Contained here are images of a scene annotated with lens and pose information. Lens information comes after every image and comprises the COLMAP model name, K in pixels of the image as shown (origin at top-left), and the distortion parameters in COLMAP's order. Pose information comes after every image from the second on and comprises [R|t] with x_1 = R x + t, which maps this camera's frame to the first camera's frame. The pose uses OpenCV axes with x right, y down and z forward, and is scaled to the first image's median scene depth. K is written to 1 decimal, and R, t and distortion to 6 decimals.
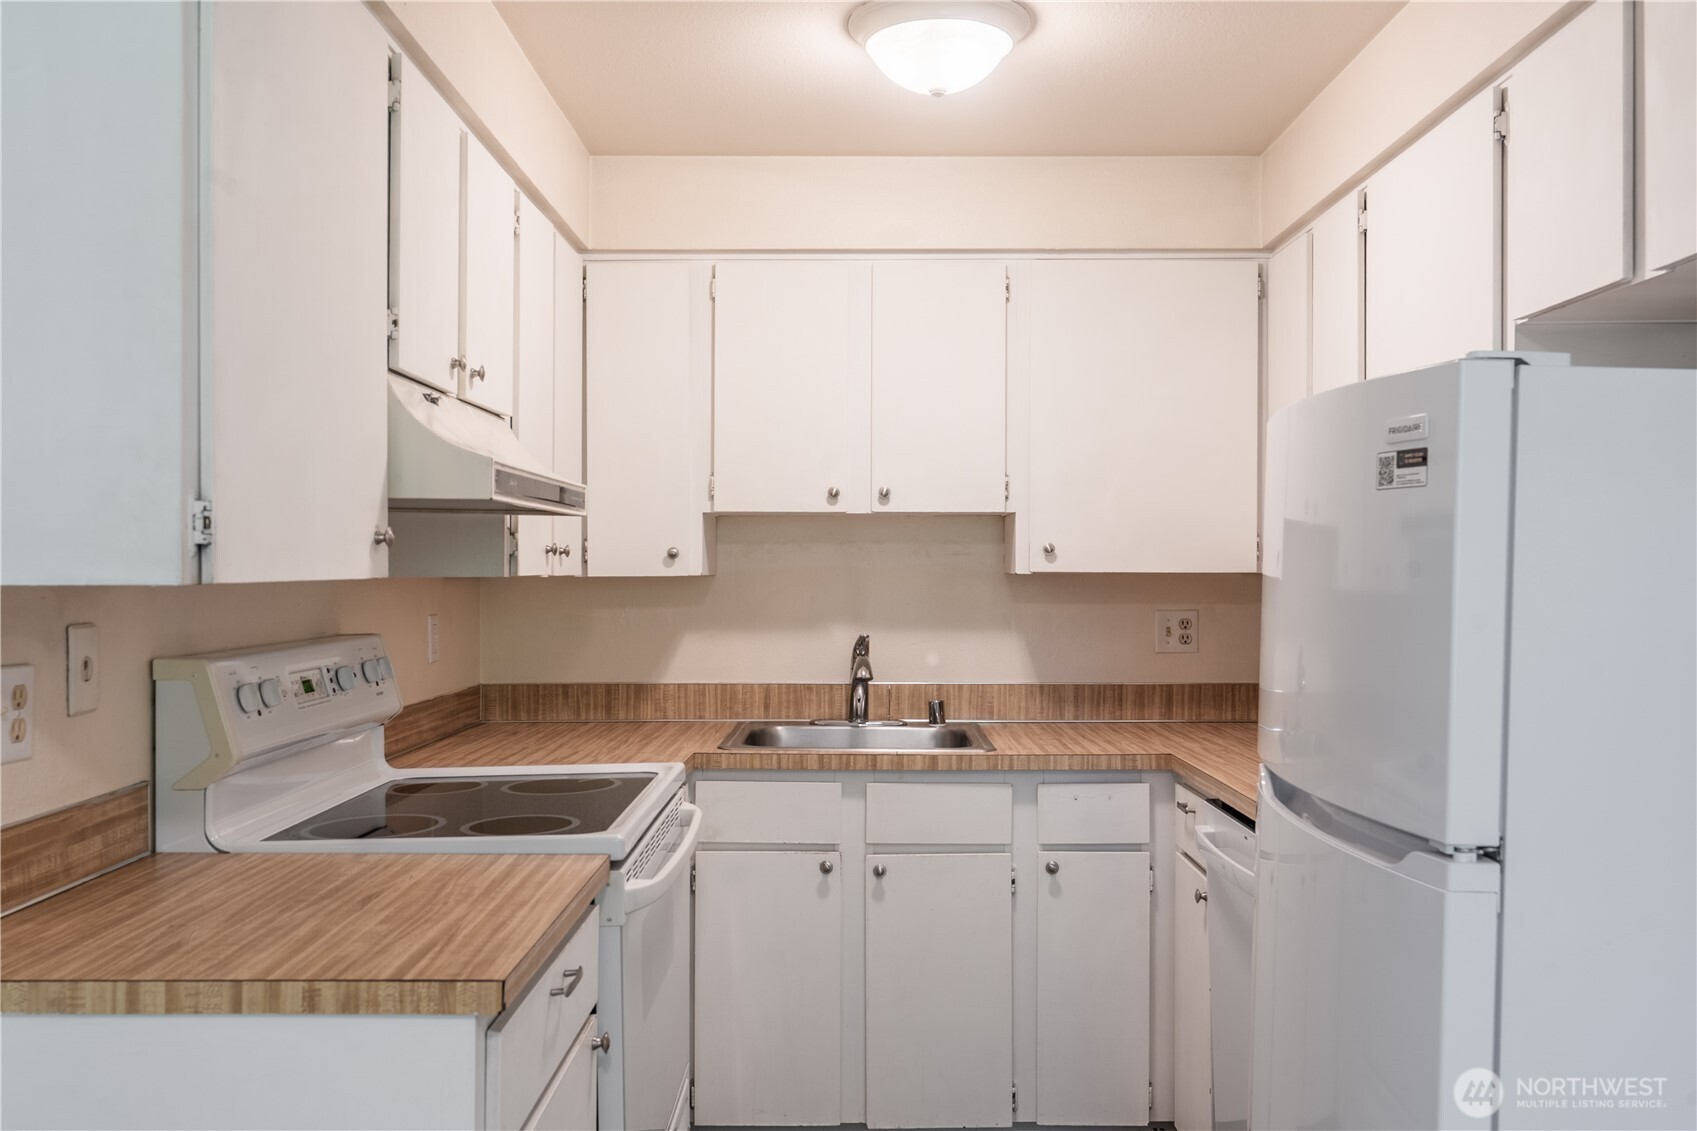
lens RADIAL K [[1445.5, 0, 849.4], [0, 1445.5, 567.4], [0, 0, 1]] dist [-0.004956, 0.006089]
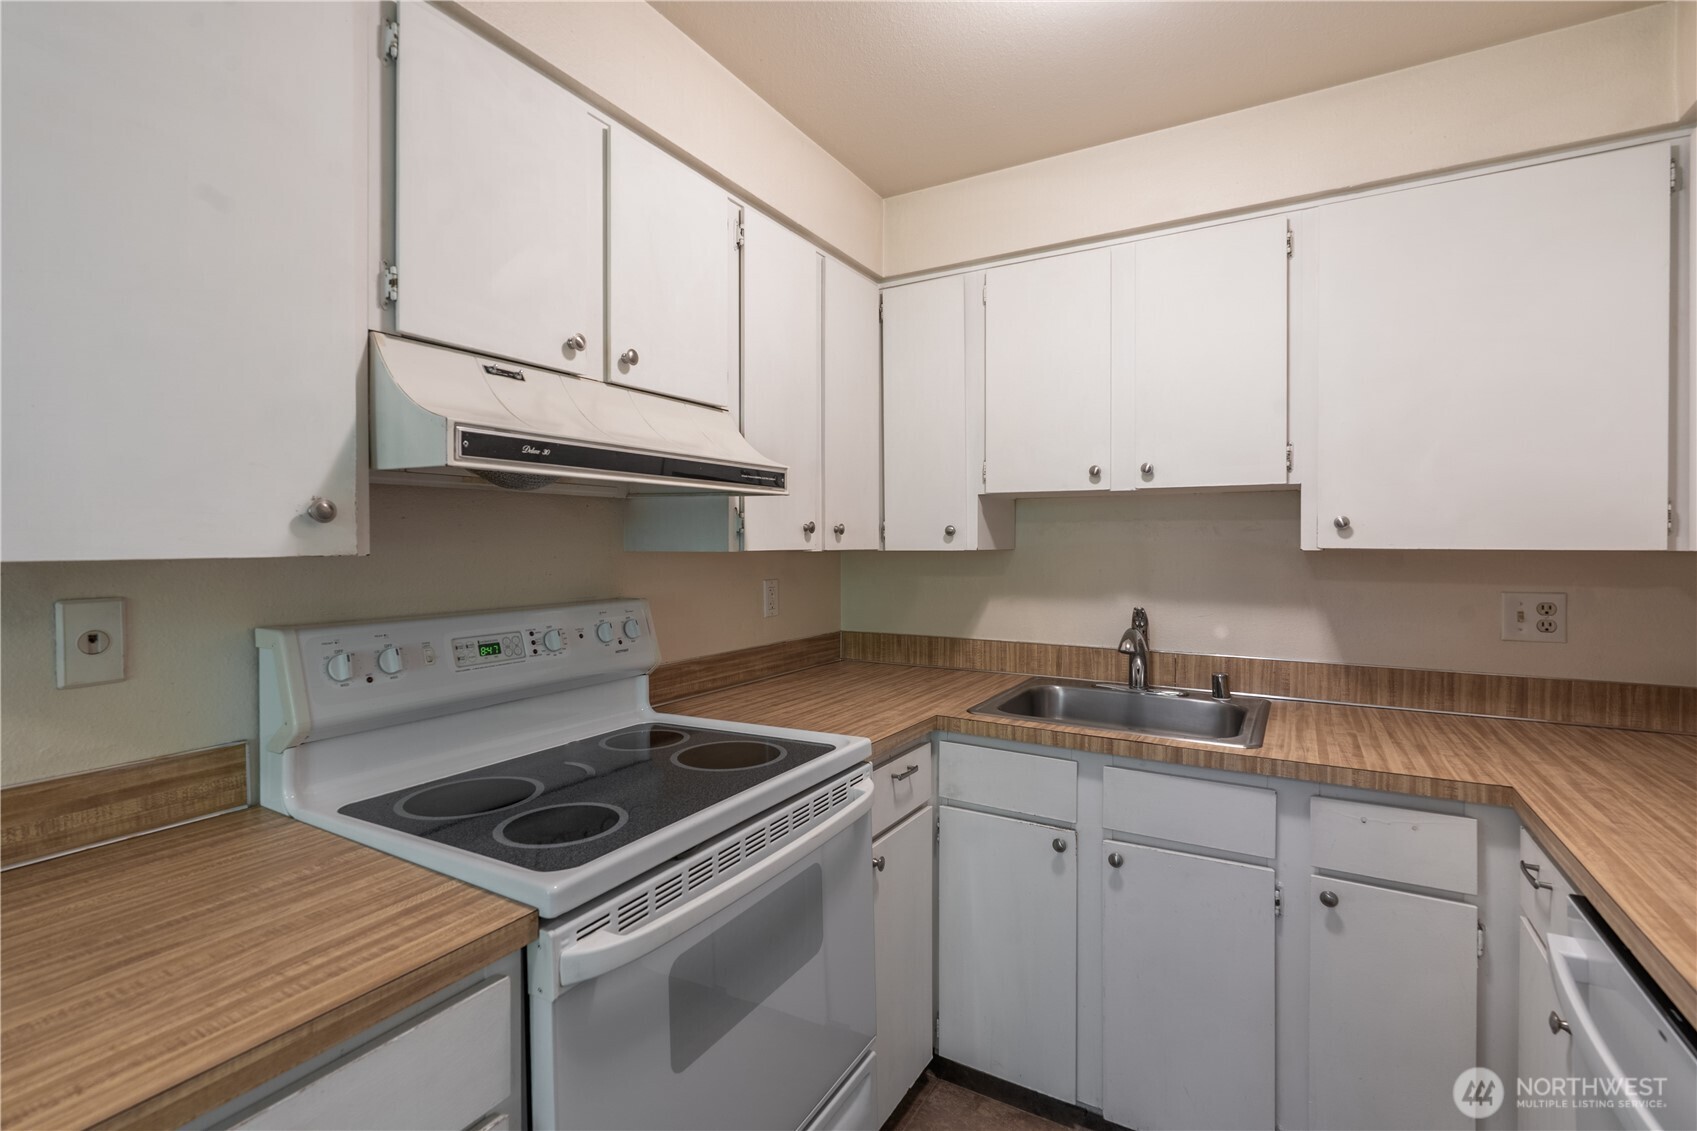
lens RADIAL K [[781.8, 0, 818.3], [0, 781.8, 543.9], [0, 0, 1]] dist [-0.008531, 0.001619]
pose [[0.858173, 0.001615, -0.513358, 0.107006], [-0.000405, 0.999997, 0.002470, -0.000802], [0.513360, -0.001912, 0.858171, 0.416782]]
